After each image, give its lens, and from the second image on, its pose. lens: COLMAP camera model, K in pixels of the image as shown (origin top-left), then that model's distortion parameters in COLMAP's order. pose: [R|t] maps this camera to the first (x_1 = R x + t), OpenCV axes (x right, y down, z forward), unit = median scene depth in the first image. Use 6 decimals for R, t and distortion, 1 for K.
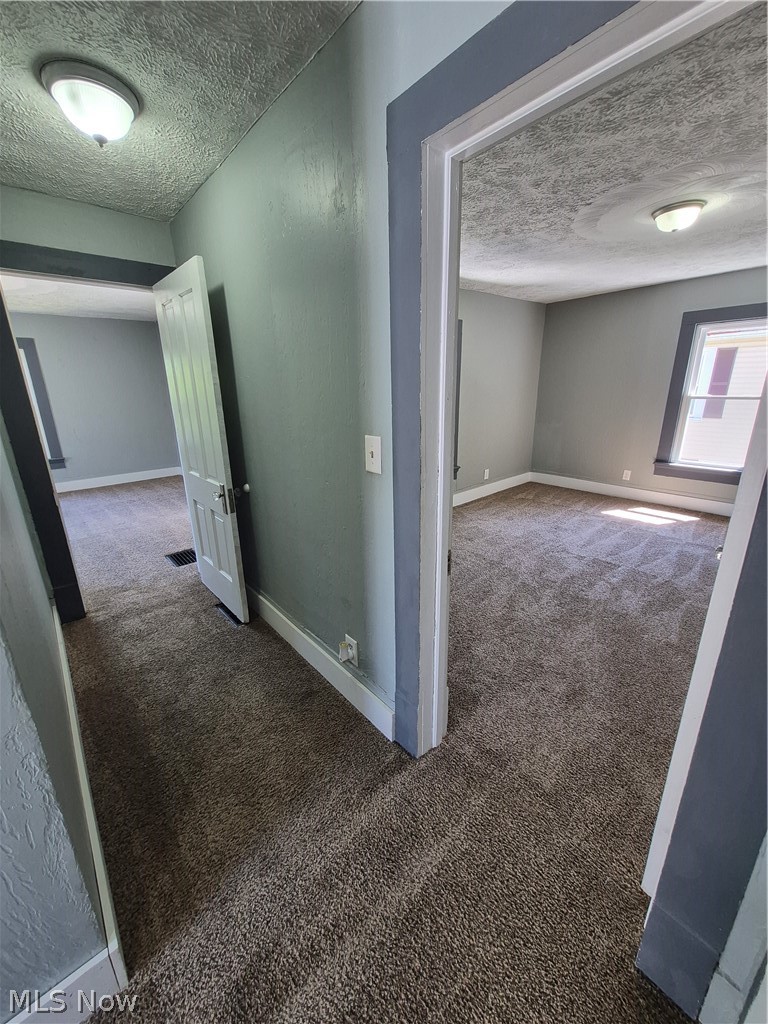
lens RADIAL K [[402.7, 0, 370.6], [0, 402.7, 506.1], [0, 0, 1]] dist [-0.001365, -0.000087]
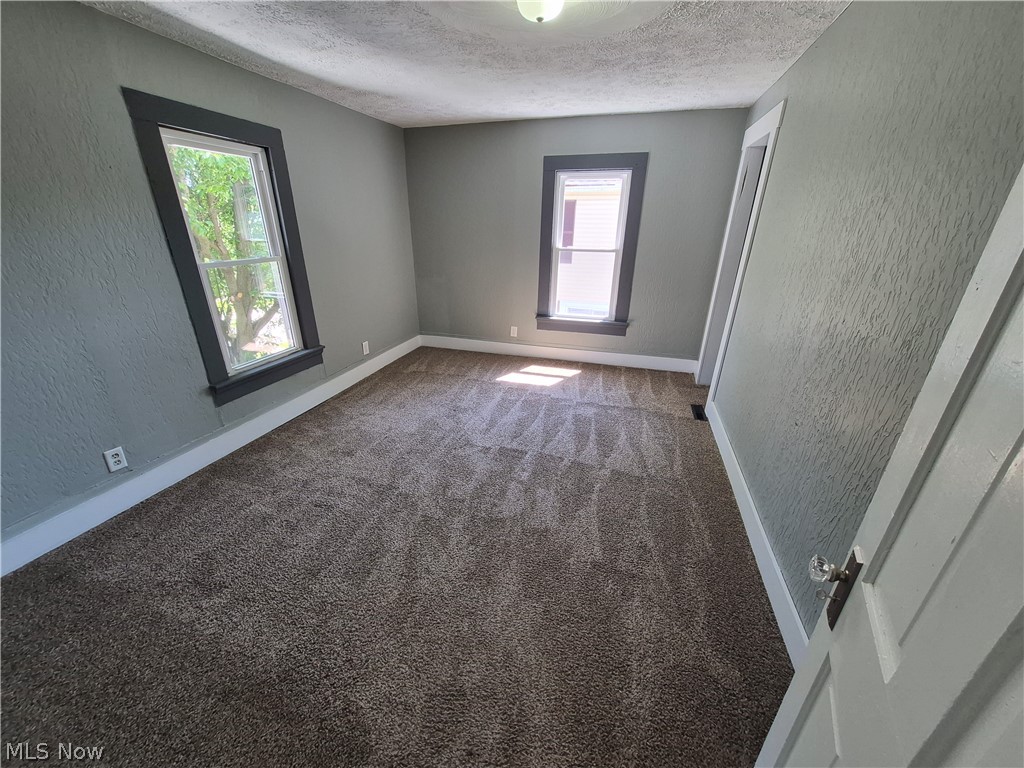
lens RADIAL K [[402.7, 0, 507.6], [0, 402.7, 392.7], [0, 0, 1]] dist [-0.001365, -0.000087]
pose [[0.838414, -0.184421, 0.512885, 0.134219], [0.132638, 0.981763, 0.136194, -0.085703], [-0.528649, -0.046159, 0.847585, 0.240794]]
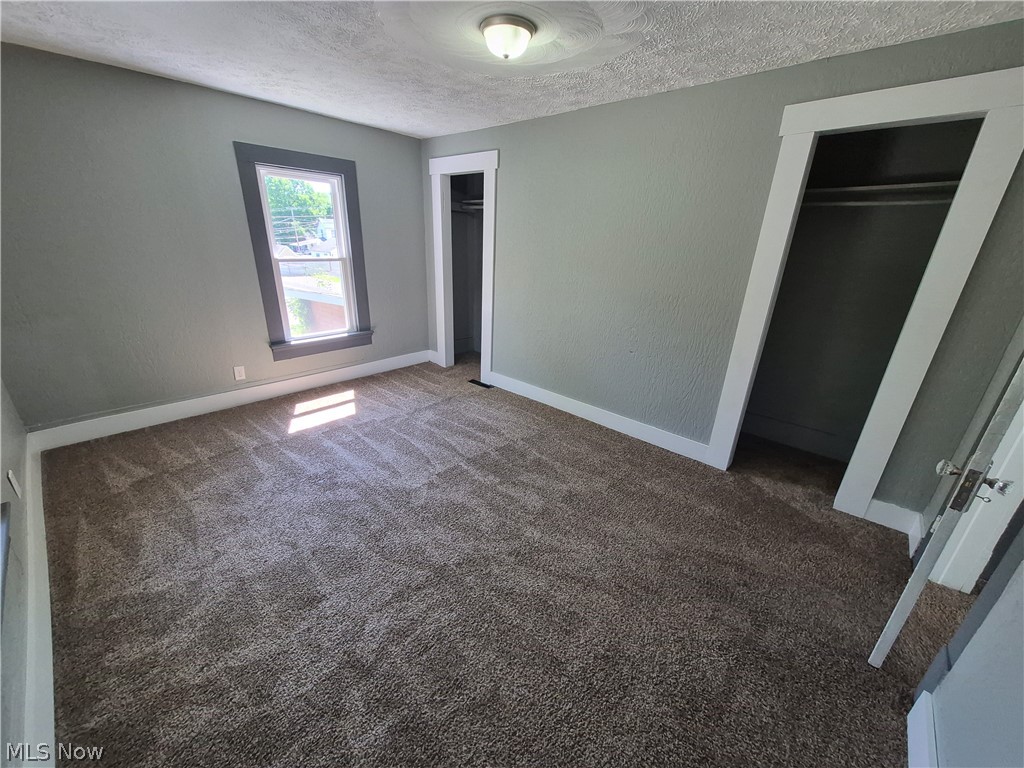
lens RADIAL K [[402.7, 0, 507.6], [0, 402.7, 392.7], [0, 0, 1]] dist [-0.001365, -0.000087]
pose [[-0.127163, -0.341884, 0.931099, -0.121769], [0.259100, 0.894677, 0.363897, -0.232575], [-0.957443, 0.287521, -0.025187, 0.735950]]
